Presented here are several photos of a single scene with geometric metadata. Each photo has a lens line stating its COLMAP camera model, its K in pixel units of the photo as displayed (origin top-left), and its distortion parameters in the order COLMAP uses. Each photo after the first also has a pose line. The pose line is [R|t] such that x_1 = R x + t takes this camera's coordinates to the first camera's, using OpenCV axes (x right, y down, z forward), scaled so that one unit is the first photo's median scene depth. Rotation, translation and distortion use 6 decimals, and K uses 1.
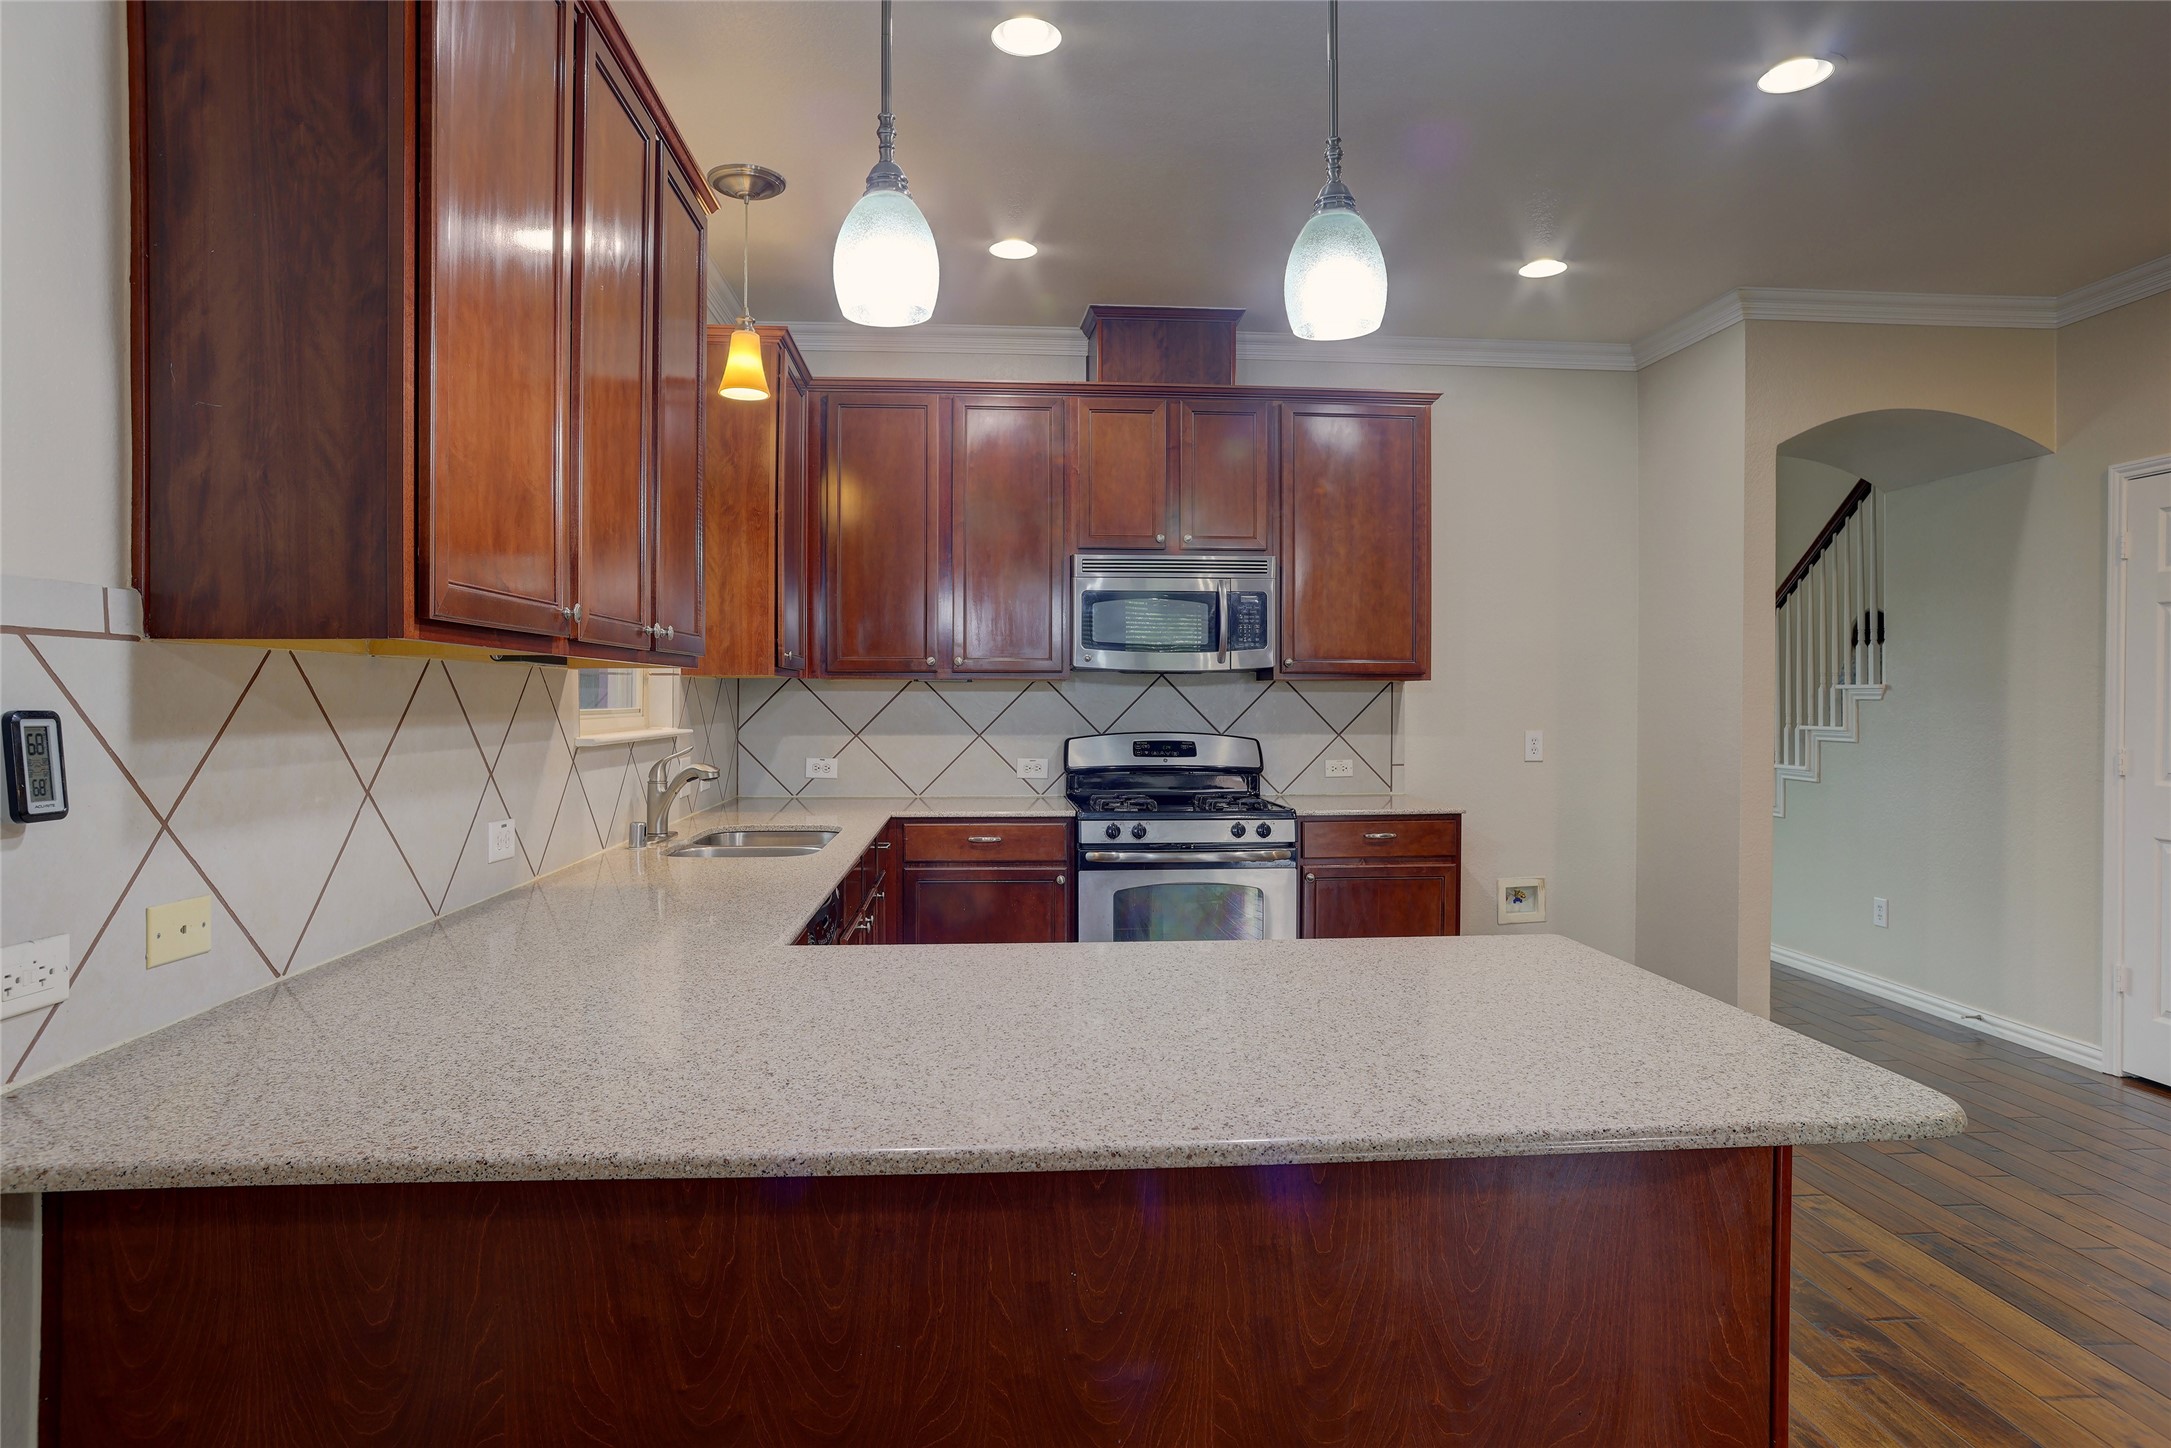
lens RADIAL K [[1239.1, 0, 1079.0], [0, 1239.1, 710.8], [0, 0, 1]] dist [-0.070510, 0.047243]
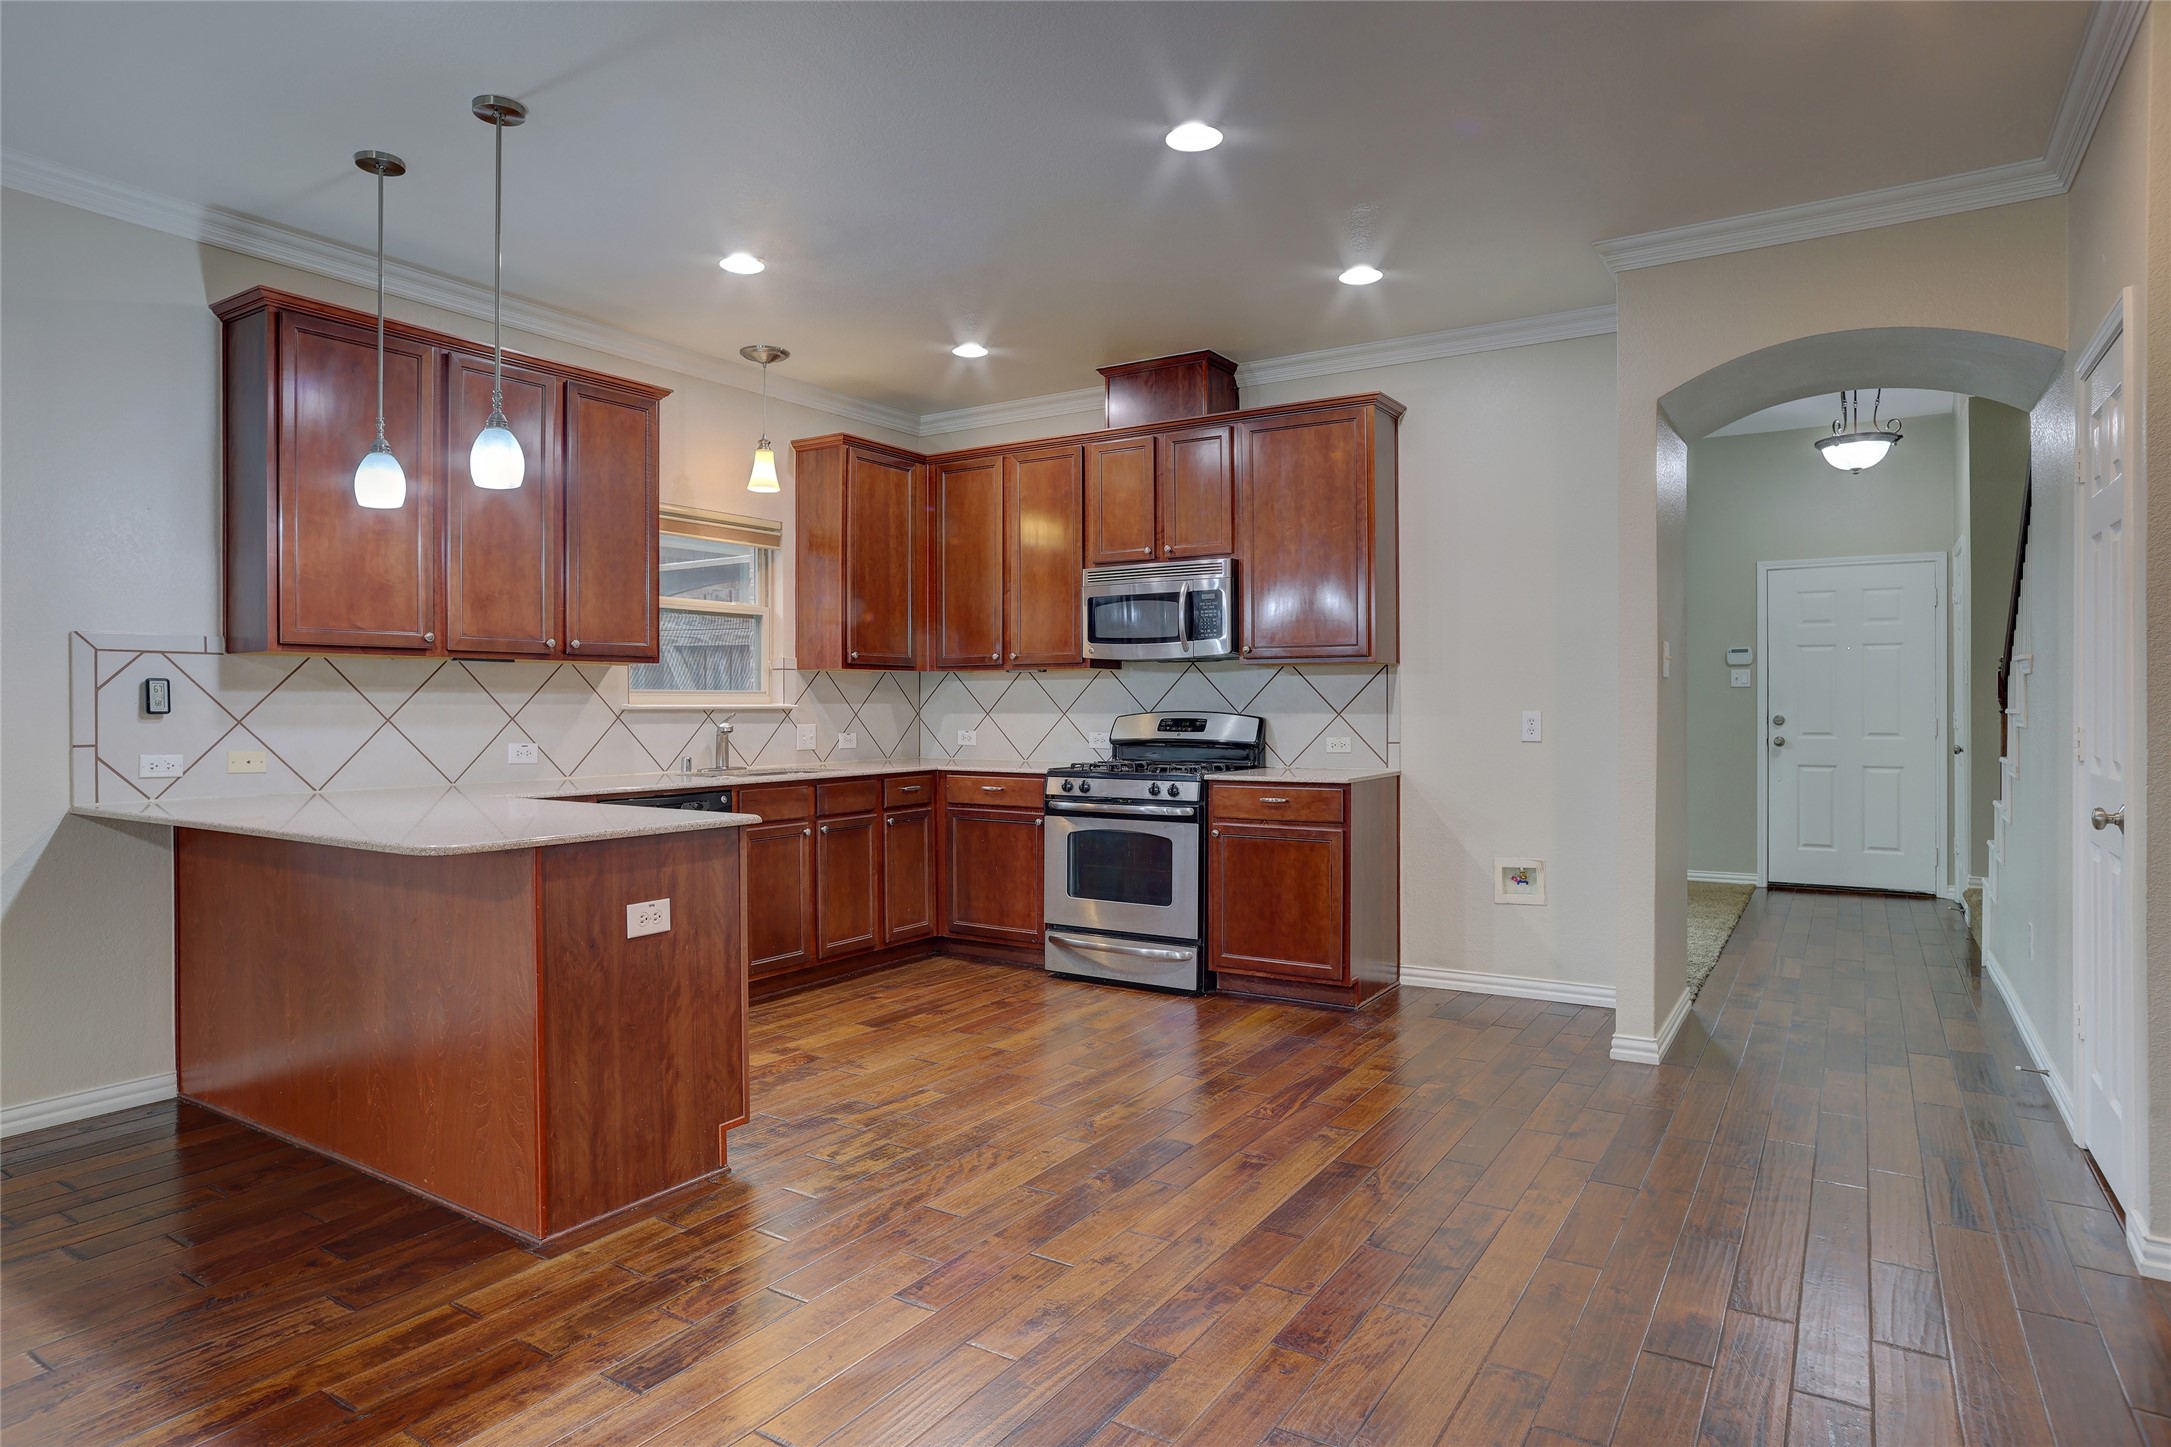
lens RADIAL K [[1239.1, 0, 1078.2], [0, 1239.1, 706.1], [0, 0, 1]] dist [-0.070510, 0.047243]
pose [[0.797370, -0.003096, -0.603483, 0.732745], [-0.002361, 0.999963, -0.008250, 0.023330], [0.603486, 0.008003, 0.797334, -0.009184]]
